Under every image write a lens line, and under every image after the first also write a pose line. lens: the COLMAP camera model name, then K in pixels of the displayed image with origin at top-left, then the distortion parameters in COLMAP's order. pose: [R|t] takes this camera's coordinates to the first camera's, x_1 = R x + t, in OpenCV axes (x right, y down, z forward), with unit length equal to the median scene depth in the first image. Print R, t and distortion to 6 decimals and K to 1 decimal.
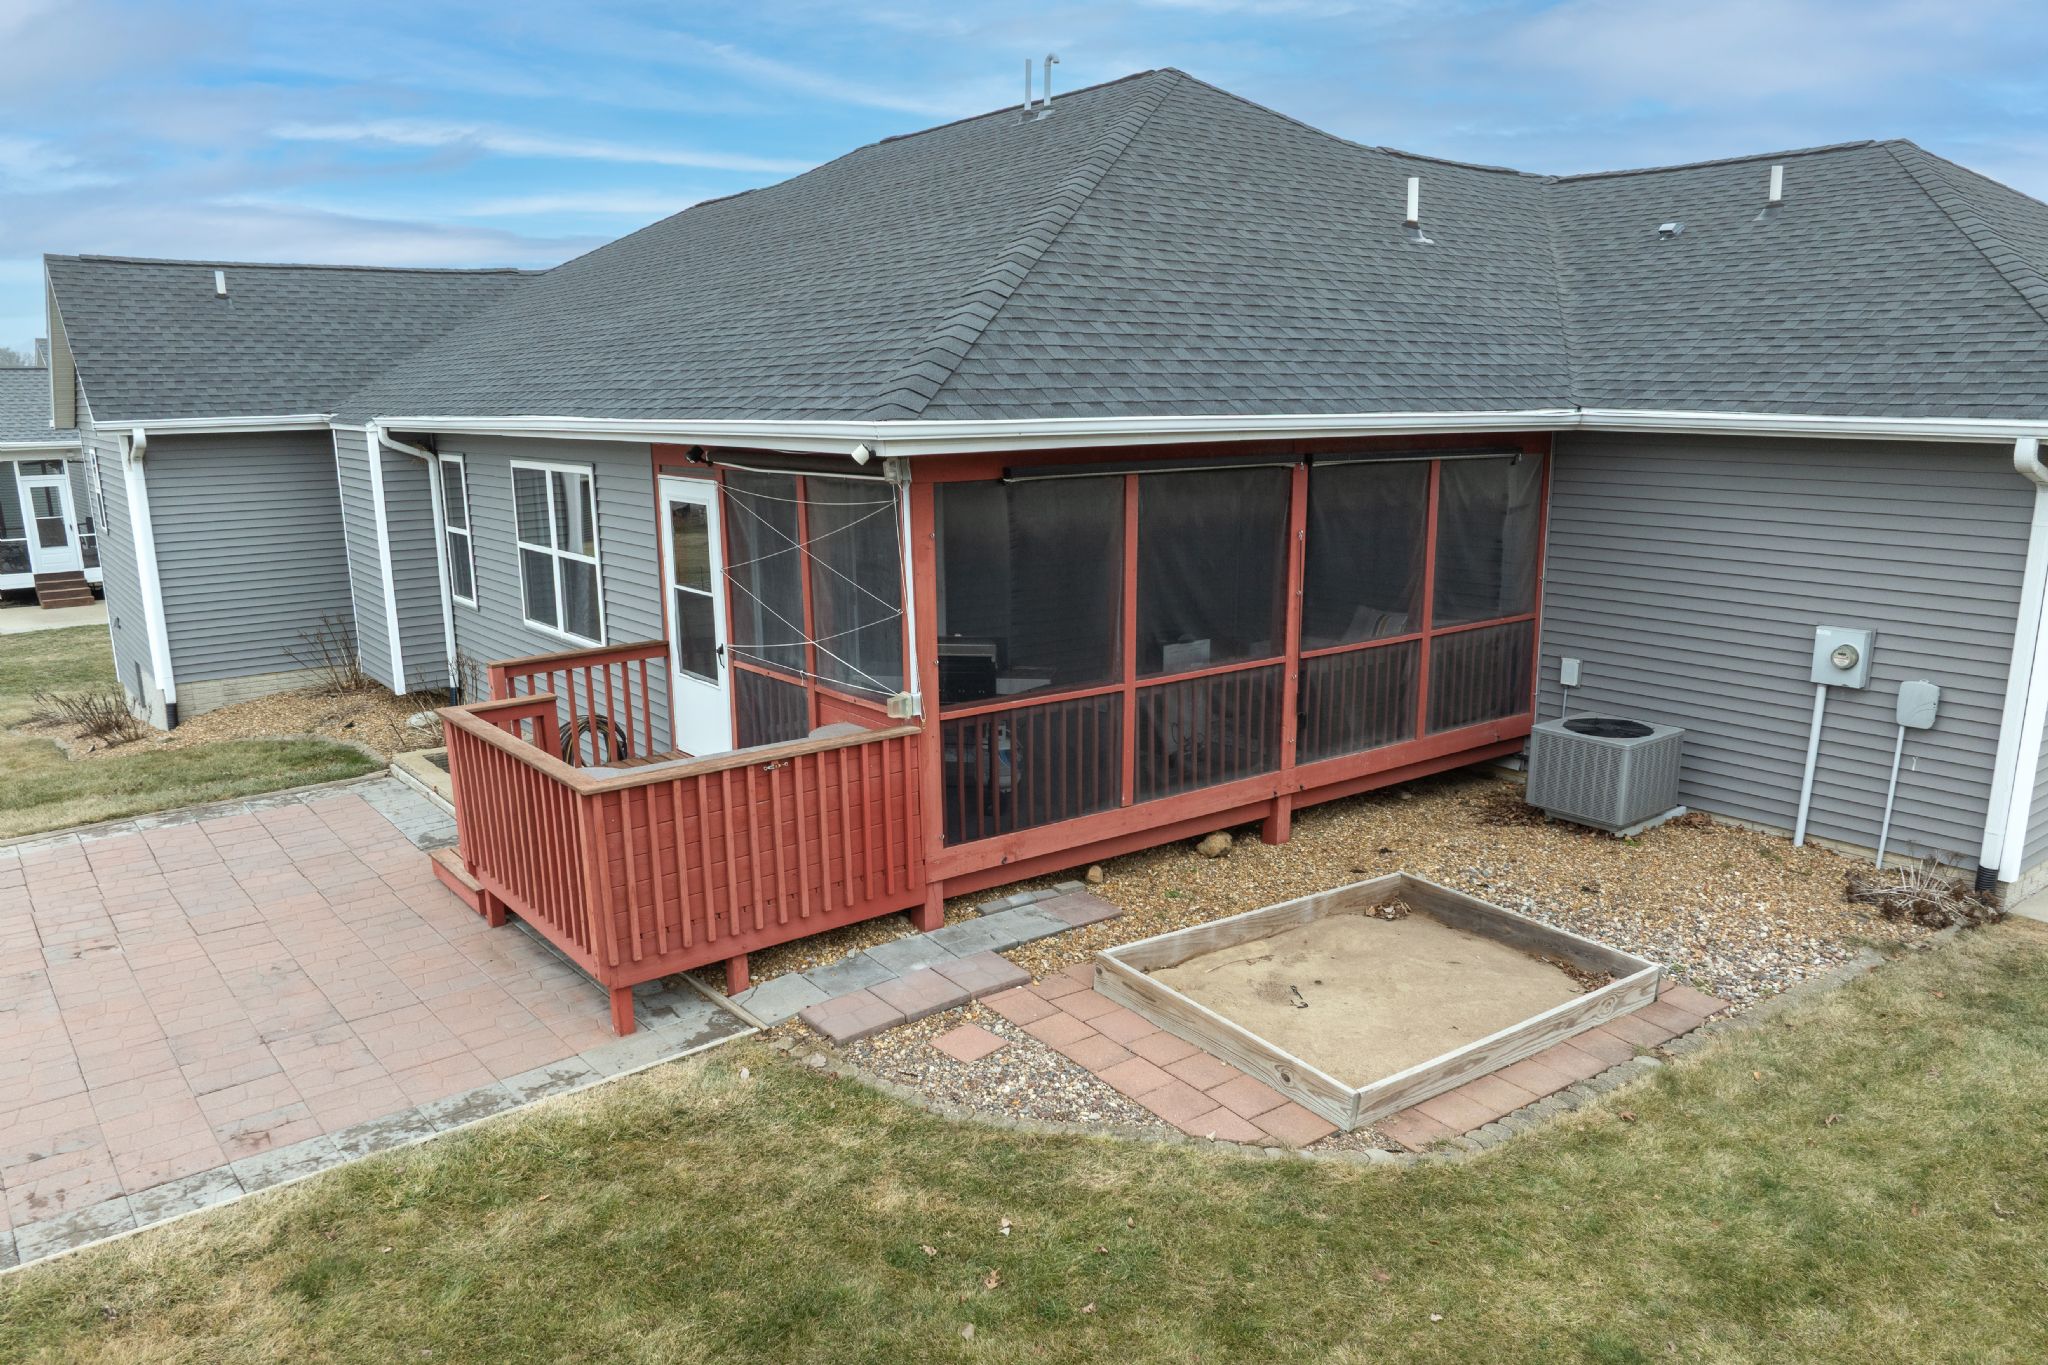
lens RADIAL K [[1433.5, 0, 1044.6], [0, 1433.5, 749.9], [0, 0, 1]] dist [-0.037865, 0.000010]
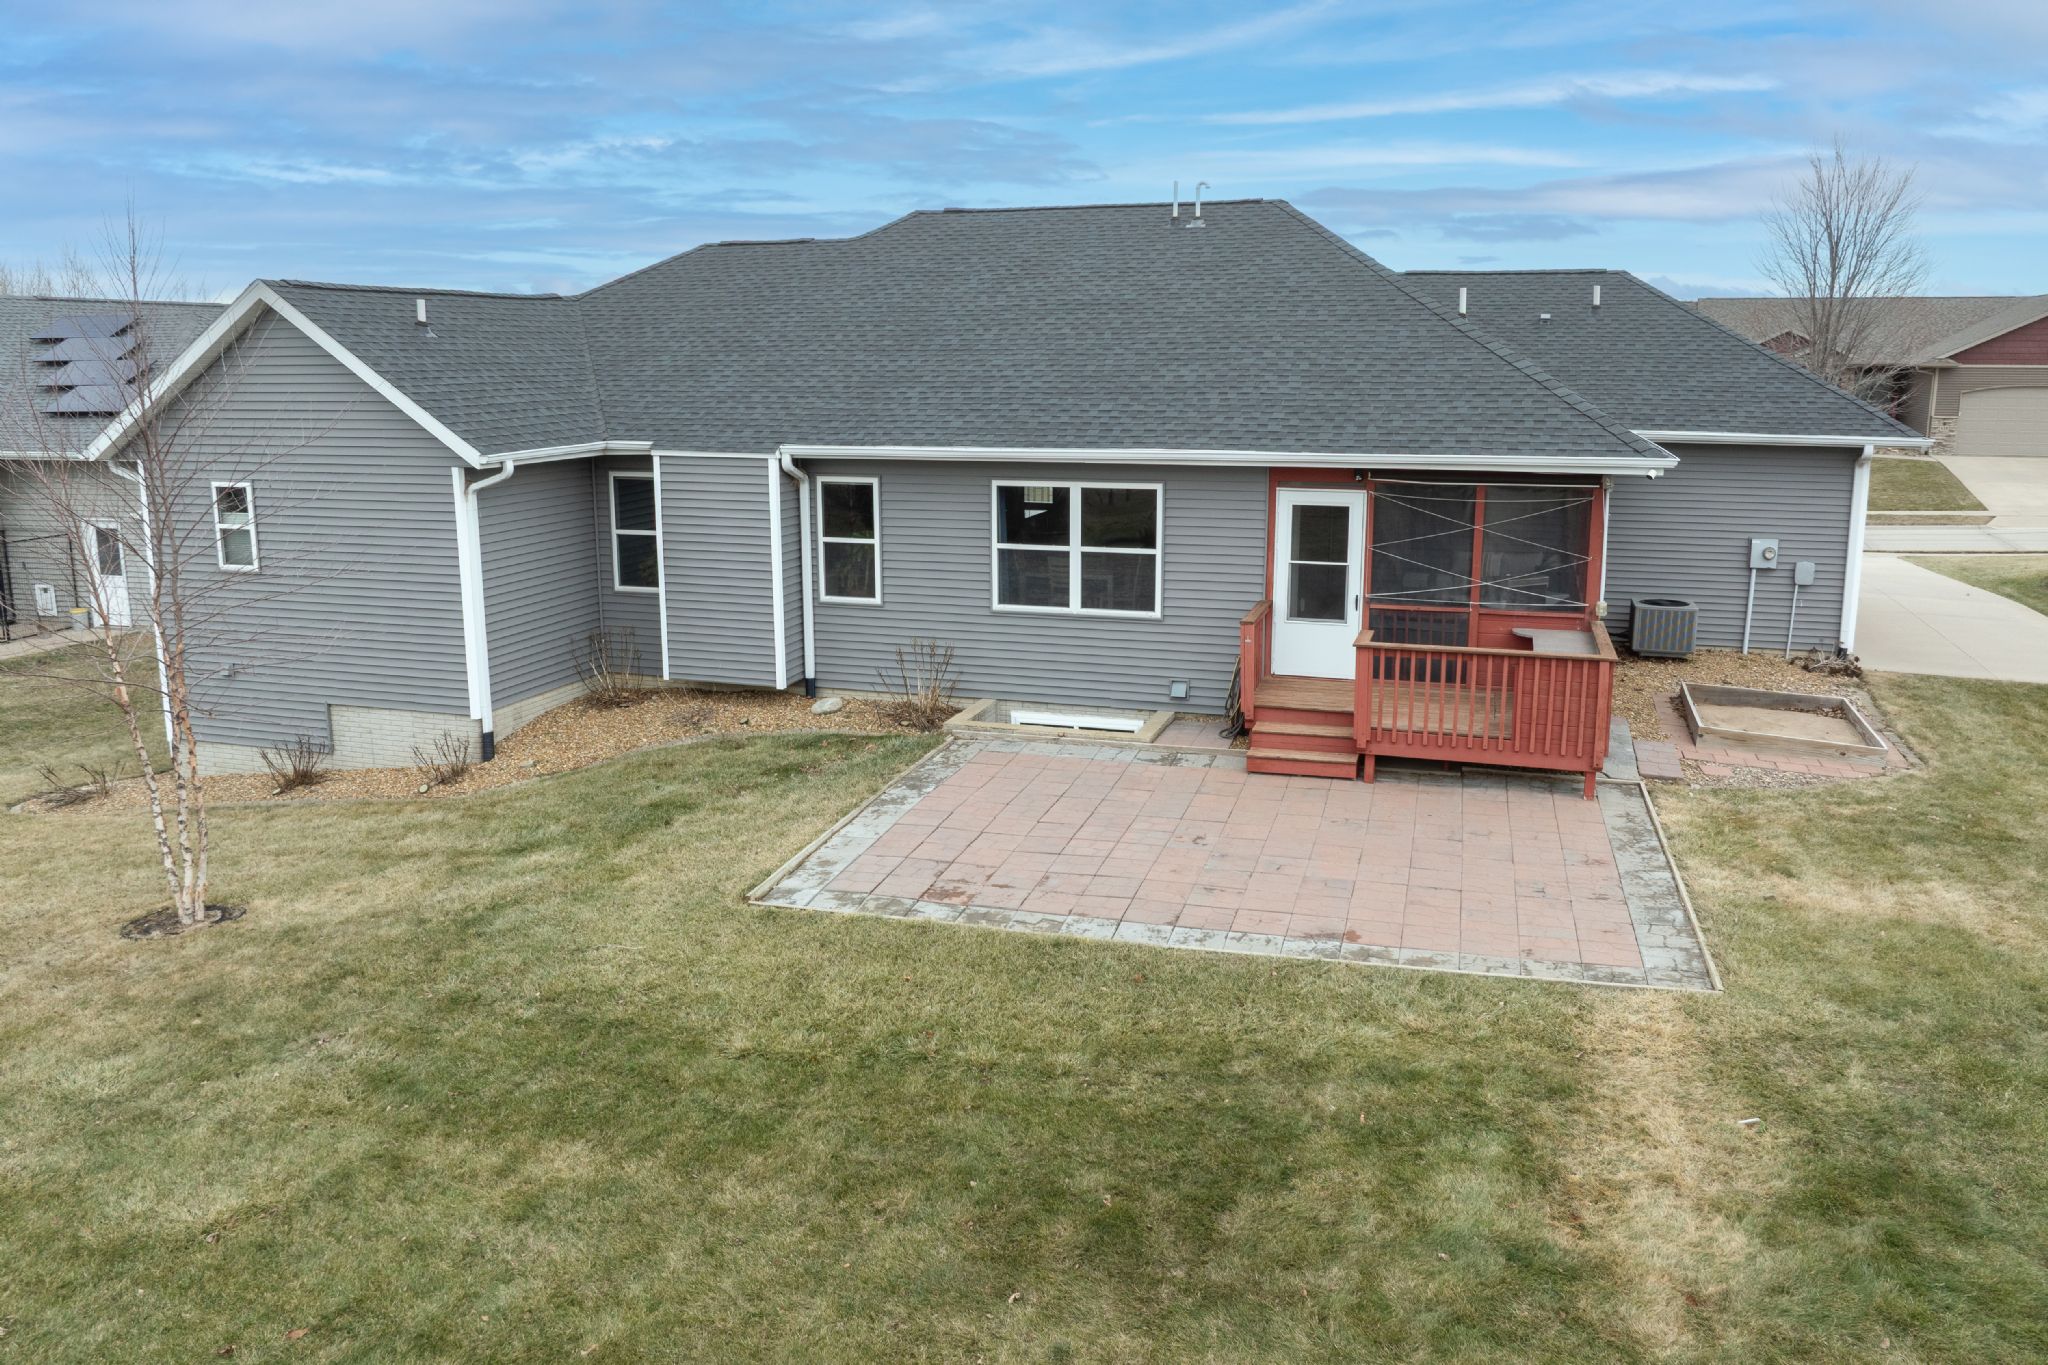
lens RADIAL K [[1463.3, 0, 1028.1], [0, 1463.3, 654.1], [0, 0, 1]] dist [-0.030648, -0.010058]
pose [[0.827170, -0.105549, 0.551950, -1.356641], [0.132859, 0.991089, -0.009582, -0.041784], [-0.546020, 0.081257, 0.833822, -0.109725]]
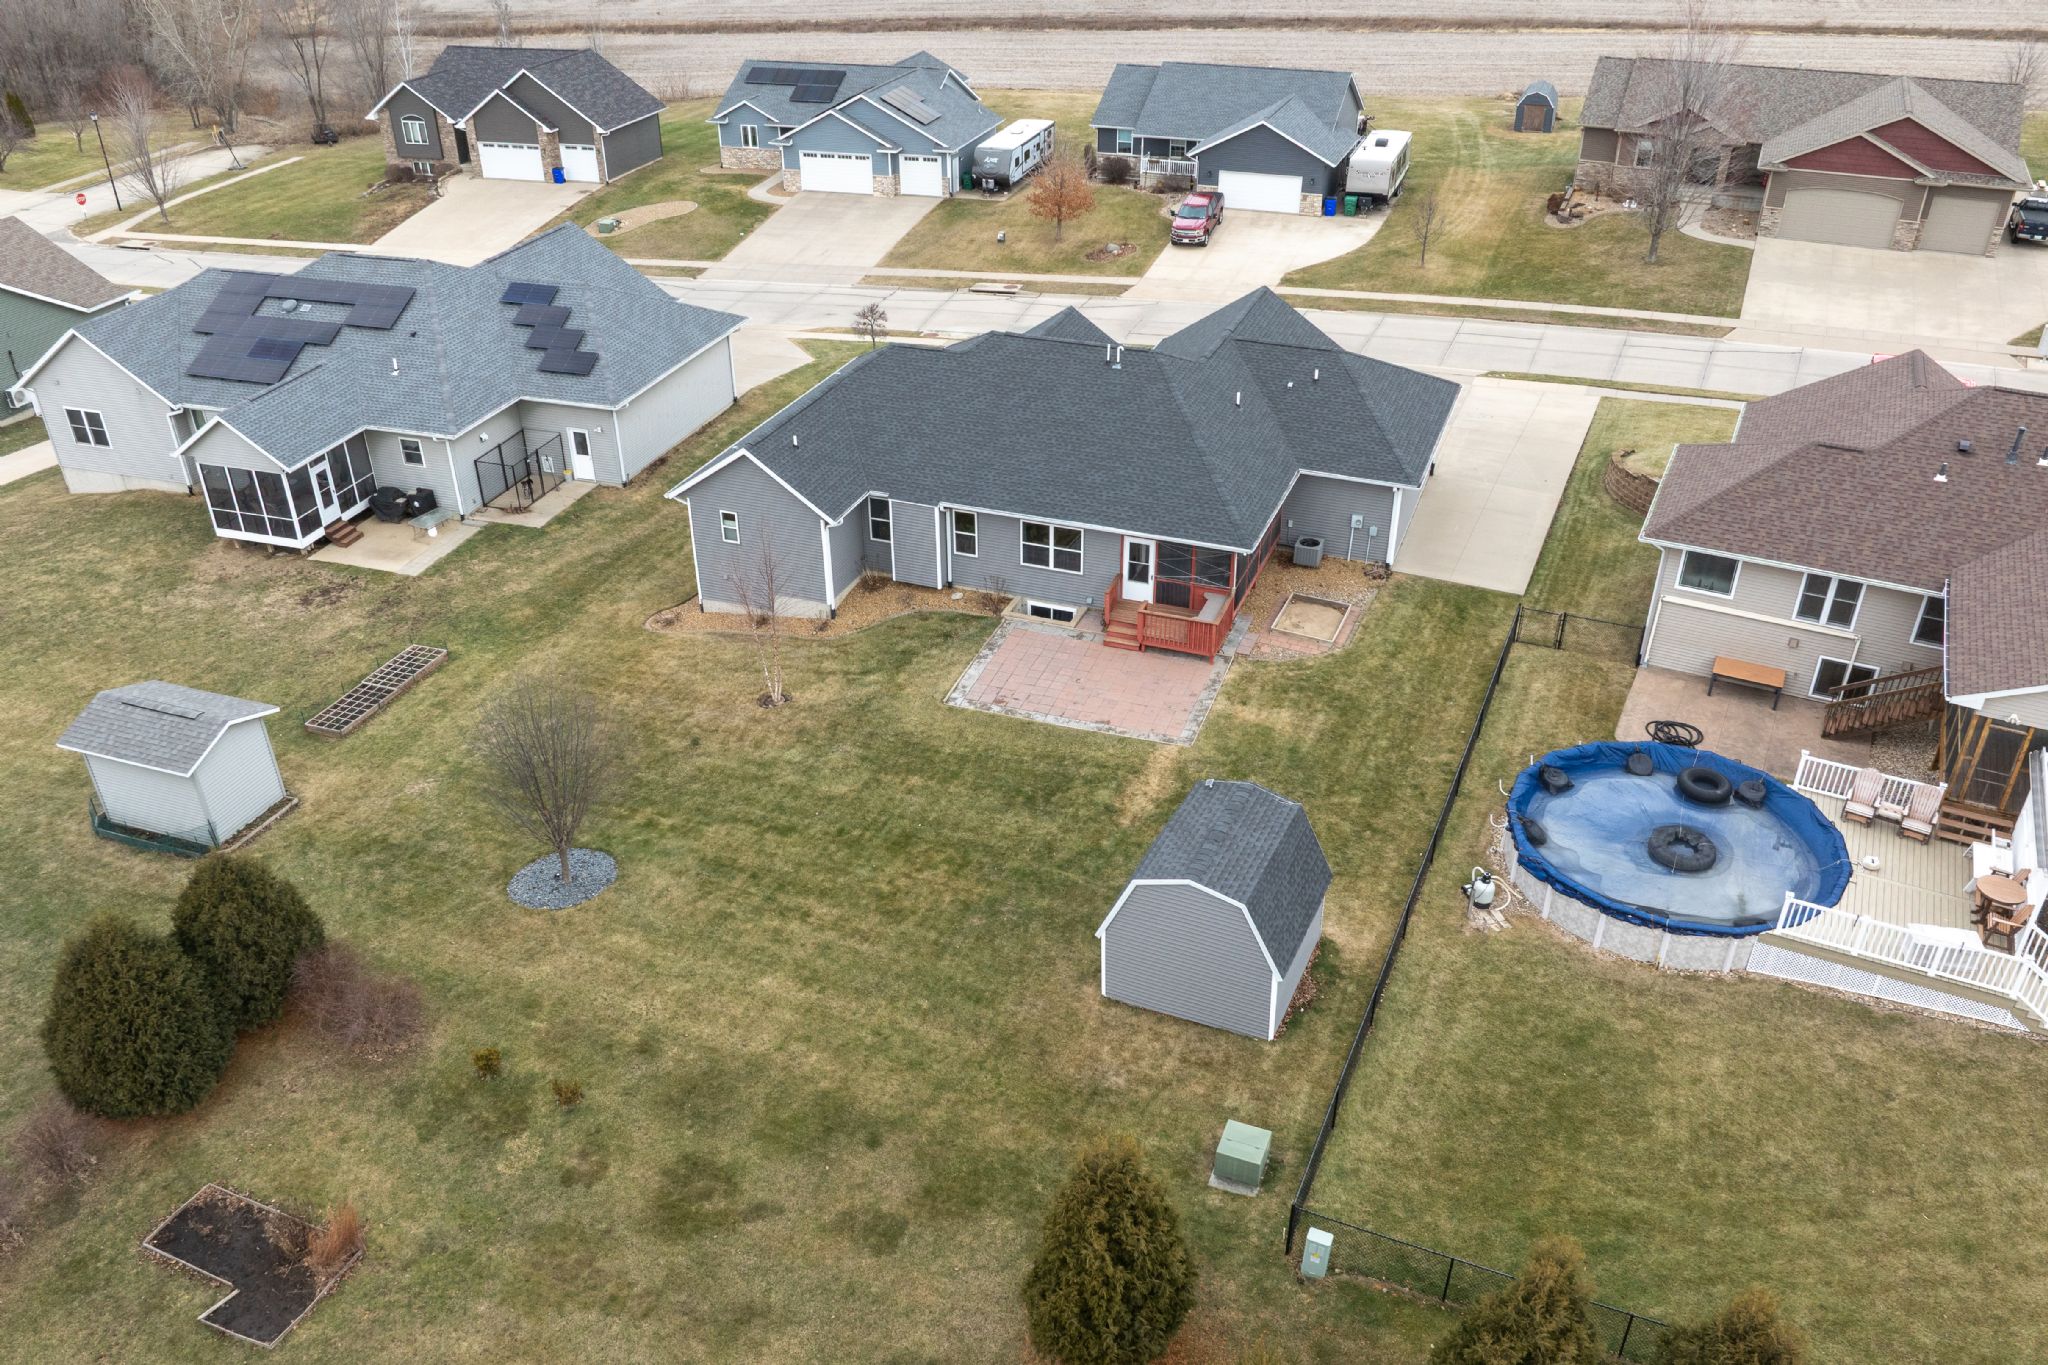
lens RADIAL K [[1542.4, 0, 1014.6], [0, 1542.4, 626.7], [0, 0, 1]] dist [-0.034251, -0.002547]
pose [[0.861172, -0.249111, 0.443087, -2.559195], [0.127359, 0.949620, 0.286359, -1.251696], [-0.492100, -0.190173, 0.849513, -2.624762]]
